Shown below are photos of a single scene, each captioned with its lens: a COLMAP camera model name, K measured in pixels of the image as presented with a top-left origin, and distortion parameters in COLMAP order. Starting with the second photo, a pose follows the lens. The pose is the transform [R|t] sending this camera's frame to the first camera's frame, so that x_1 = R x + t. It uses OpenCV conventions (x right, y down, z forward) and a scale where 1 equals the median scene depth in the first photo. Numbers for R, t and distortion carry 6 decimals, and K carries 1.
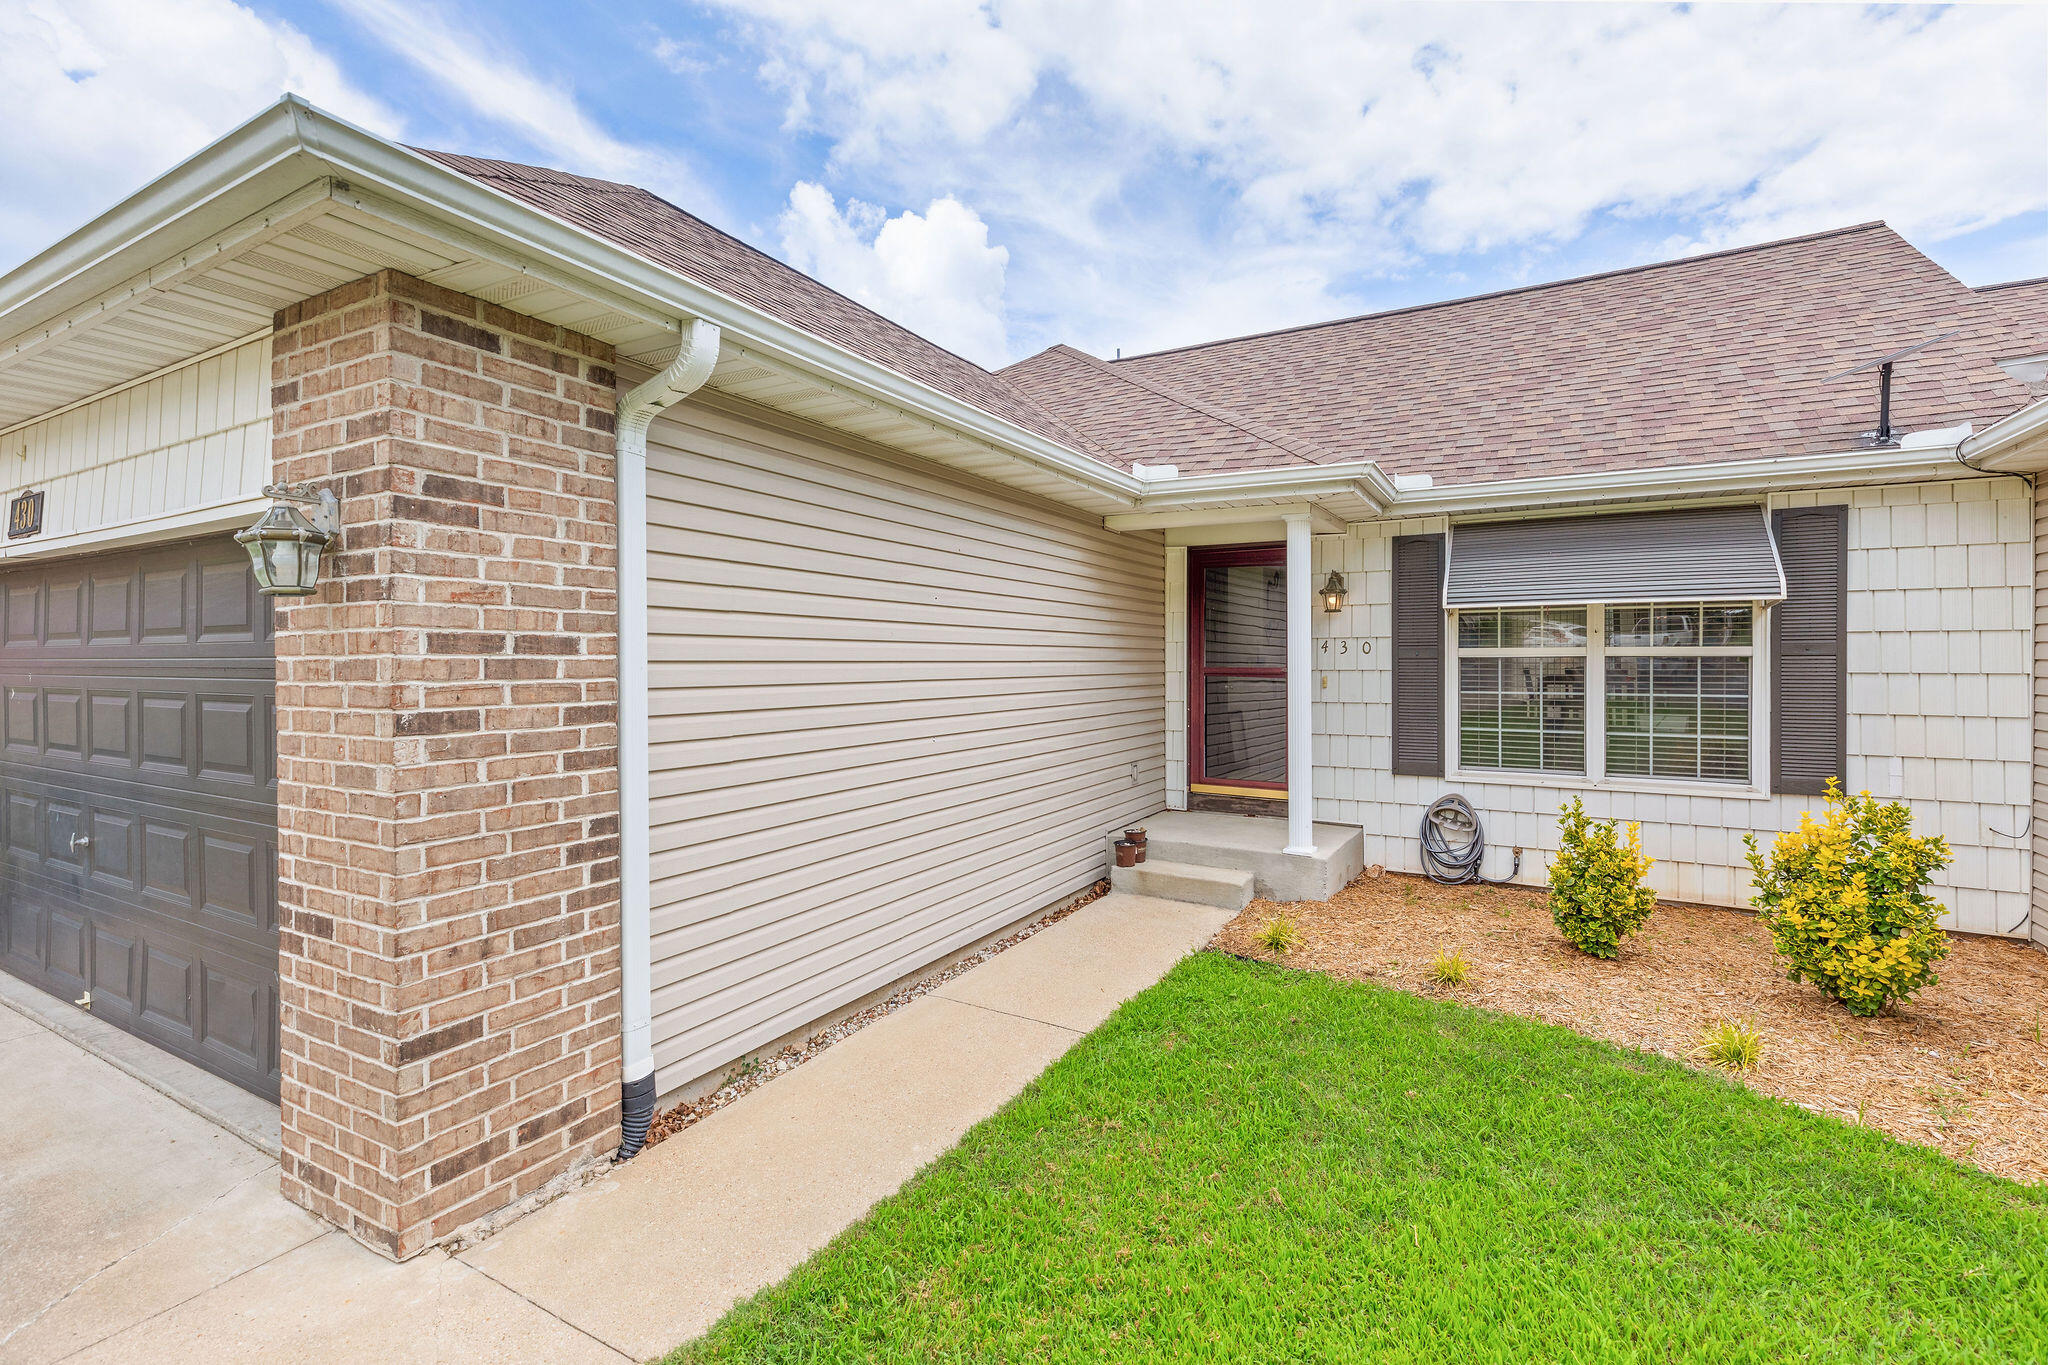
lens RADIAL K [[911.7, 0, 1025.8], [0, 911.7, 662.0], [0, 0, 1]] dist [0.000337, 0.000471]
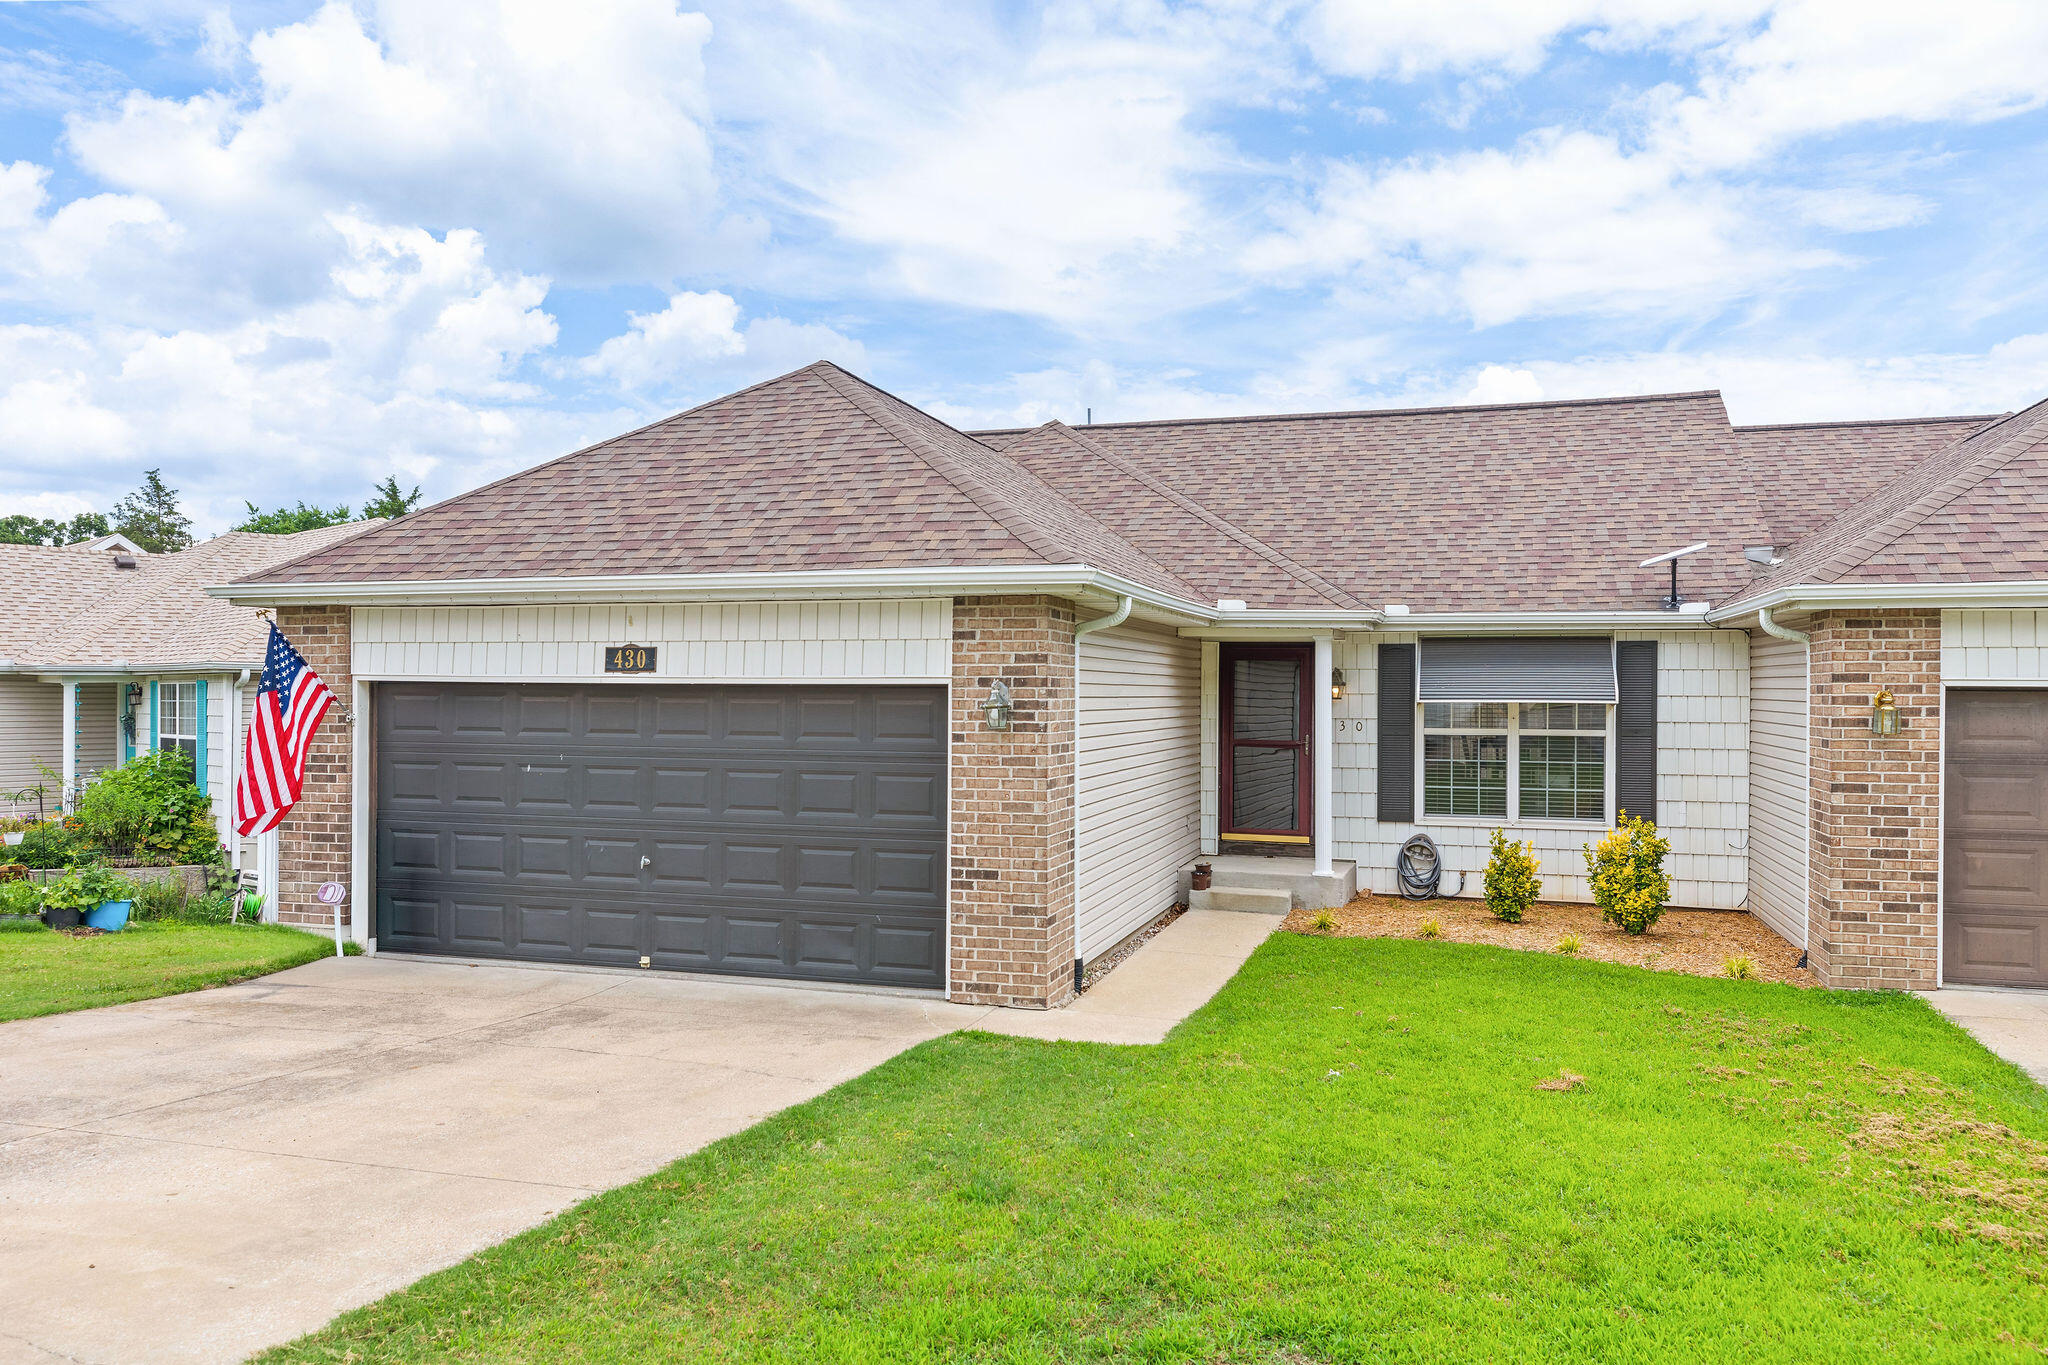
lens RADIAL K [[1456.3, 0, 1024.0], [0, 1456.3, 682.5], [0, 0, 1]] dist [0.001016, -0.001045]
pose [[0.976560, 0.007402, 0.215120, -0.638560], [-0.005843, 0.999952, -0.007881, -0.068373], [-0.215168, 0.006440, 0.976556, -1.103638]]
